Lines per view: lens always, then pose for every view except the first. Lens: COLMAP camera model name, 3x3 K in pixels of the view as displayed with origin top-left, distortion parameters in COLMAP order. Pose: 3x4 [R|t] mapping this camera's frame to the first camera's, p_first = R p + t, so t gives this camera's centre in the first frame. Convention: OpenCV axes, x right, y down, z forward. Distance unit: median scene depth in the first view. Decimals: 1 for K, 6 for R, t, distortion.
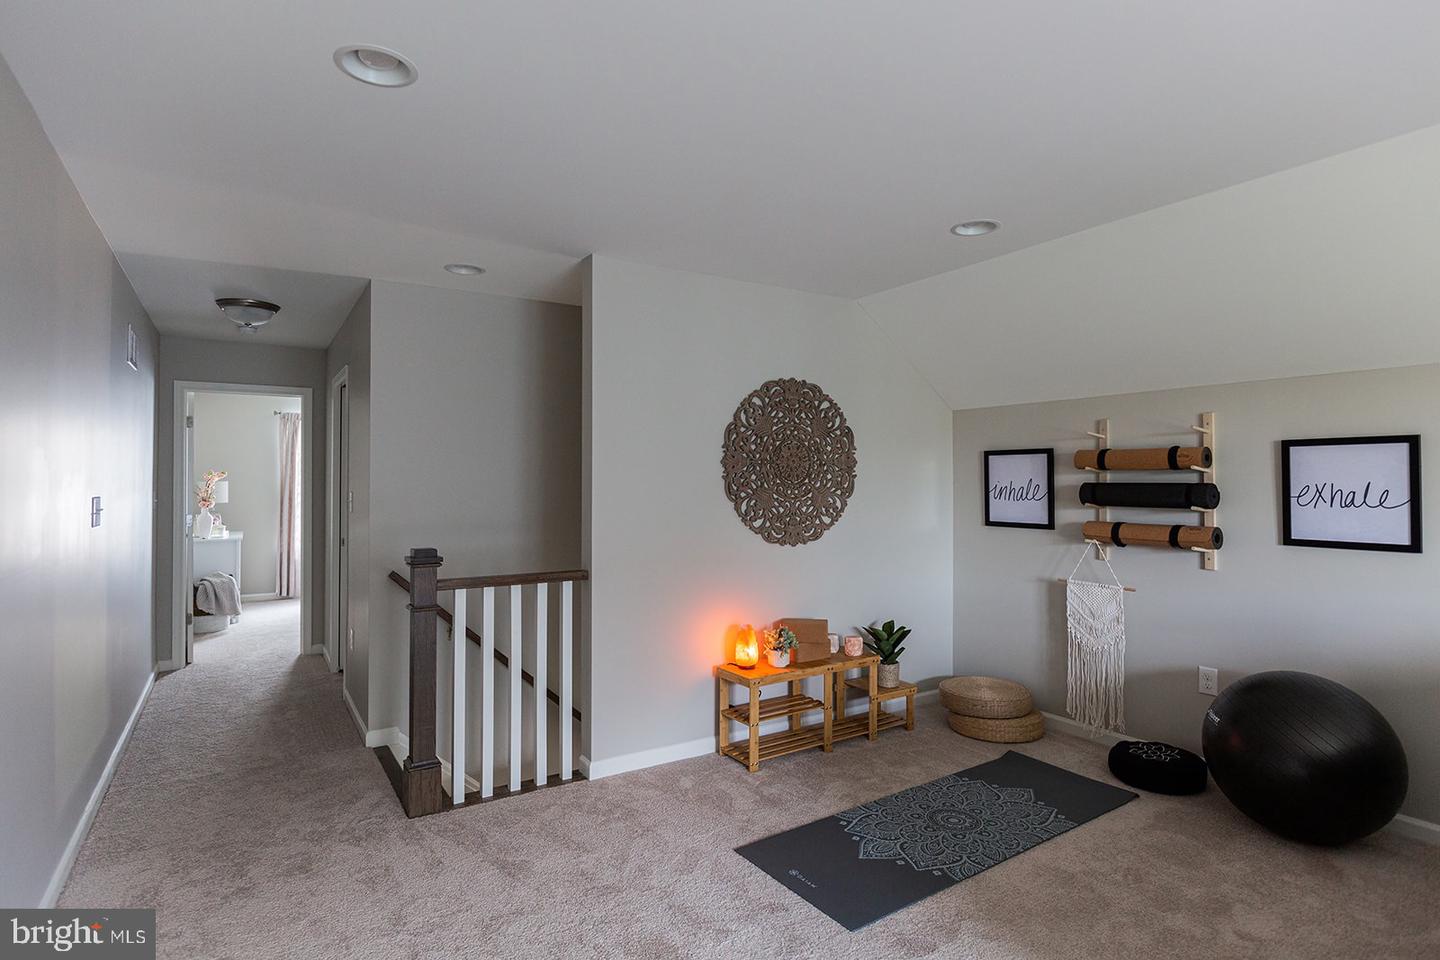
lens RADIAL K [[748.2, 0, 717.5], [0, 748.2, 473.4], [0, 0, 1]] dist [-0.002495, -0.000012]
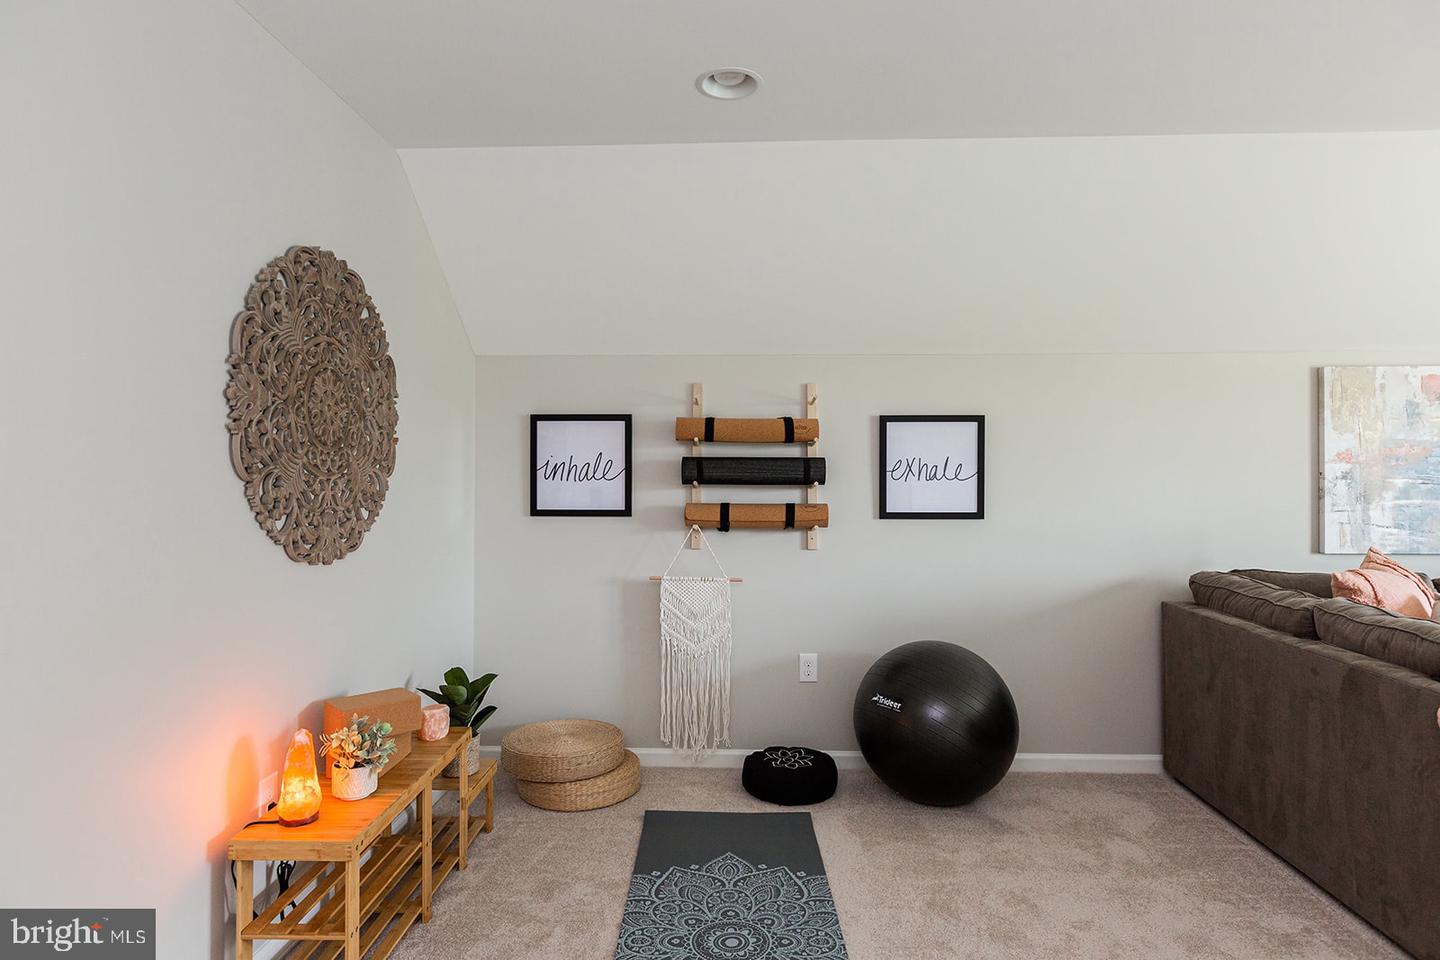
lens RADIAL K [[819.2, 0, 717.7], [0, 819.2, 471.4], [0, 0, 1]] dist [-0.000549, -0.001494]
pose [[0.568321, 0.007968, 0.822768, -0.253318], [-0.010779, 0.999939, -0.002238, 0.032509], [-0.822736, -0.007596, 0.568372, 0.491381]]
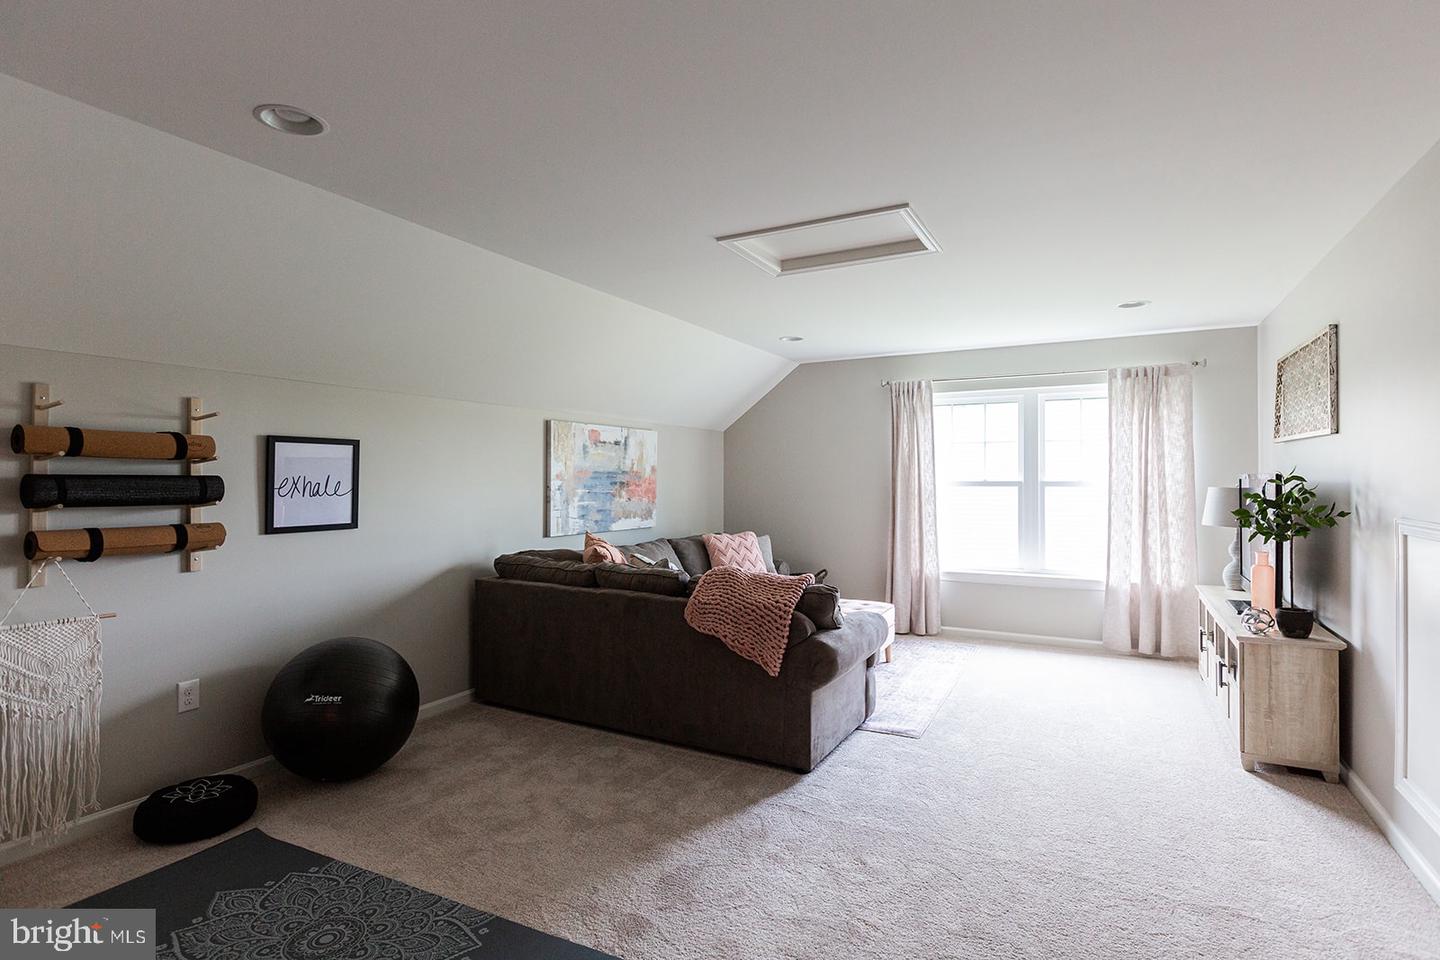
lens RADIAL K [[726.4, 0, 715.0], [0, 726.4, 473.7], [0, 0, 1]] dist [0.000636, 0.000023]
pose [[-0.485964, 0.005396, 0.873962, -0.403856], [-0.011599, 0.999853, -0.012623, 0.013983], [-0.873902, -0.016271, -0.485830, 0.846924]]
